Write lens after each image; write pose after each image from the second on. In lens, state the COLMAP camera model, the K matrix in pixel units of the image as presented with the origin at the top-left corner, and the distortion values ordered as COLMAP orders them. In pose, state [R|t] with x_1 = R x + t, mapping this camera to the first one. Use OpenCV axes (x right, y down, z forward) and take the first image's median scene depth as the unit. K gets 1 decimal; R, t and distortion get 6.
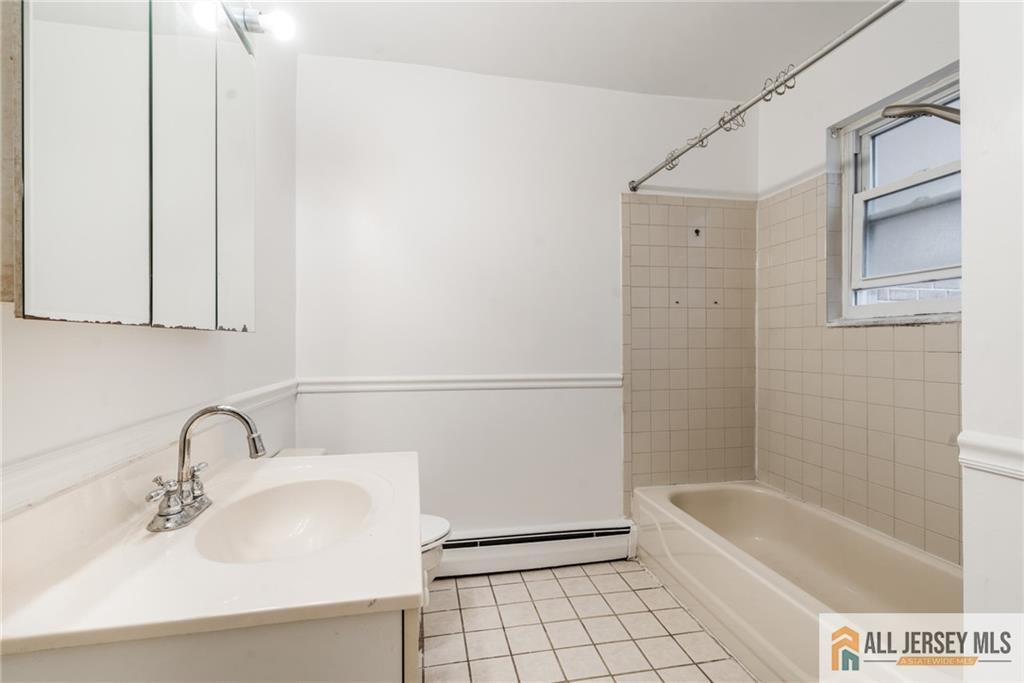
lens RADIAL K [[458.5, 0, 504.4], [0, 458.5, 341.9], [0, 0, 1]] dist [-0.000486, 0.000250]
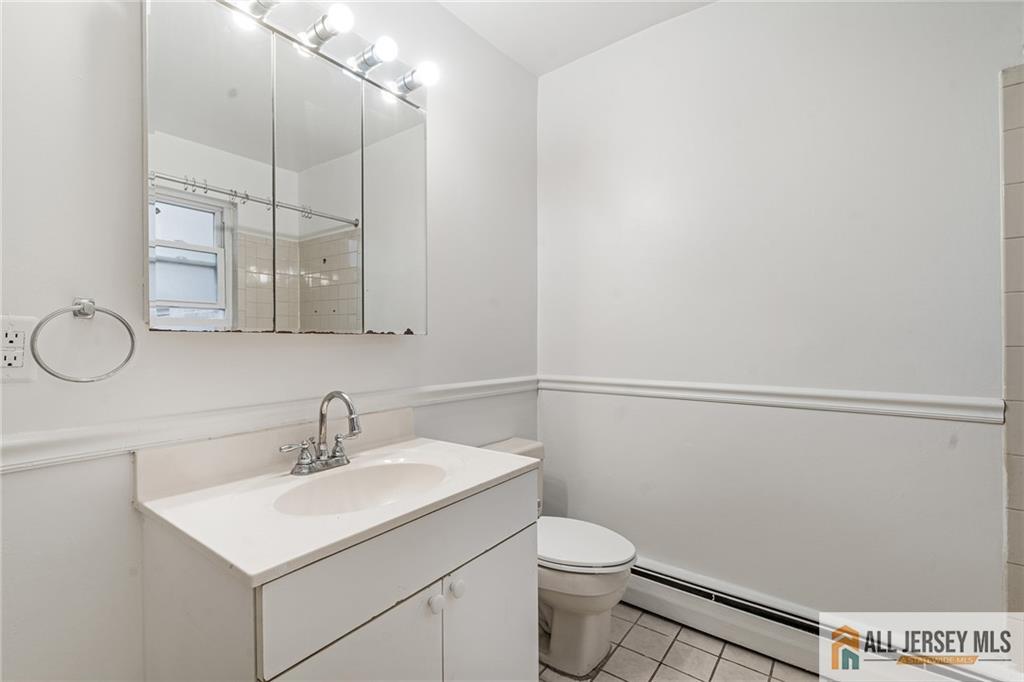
lens RADIAL K [[458.5, 0, 504.9], [0, 458.5, 341.4], [0, 0, 1]] dist [-0.000486, 0.000250]
pose [[0.661564, -0.000894, -0.749889, 0.341298], [0.002050, 0.999998, 0.000617, -0.001986], [0.749886, -0.001946, 0.661564, 0.238985]]
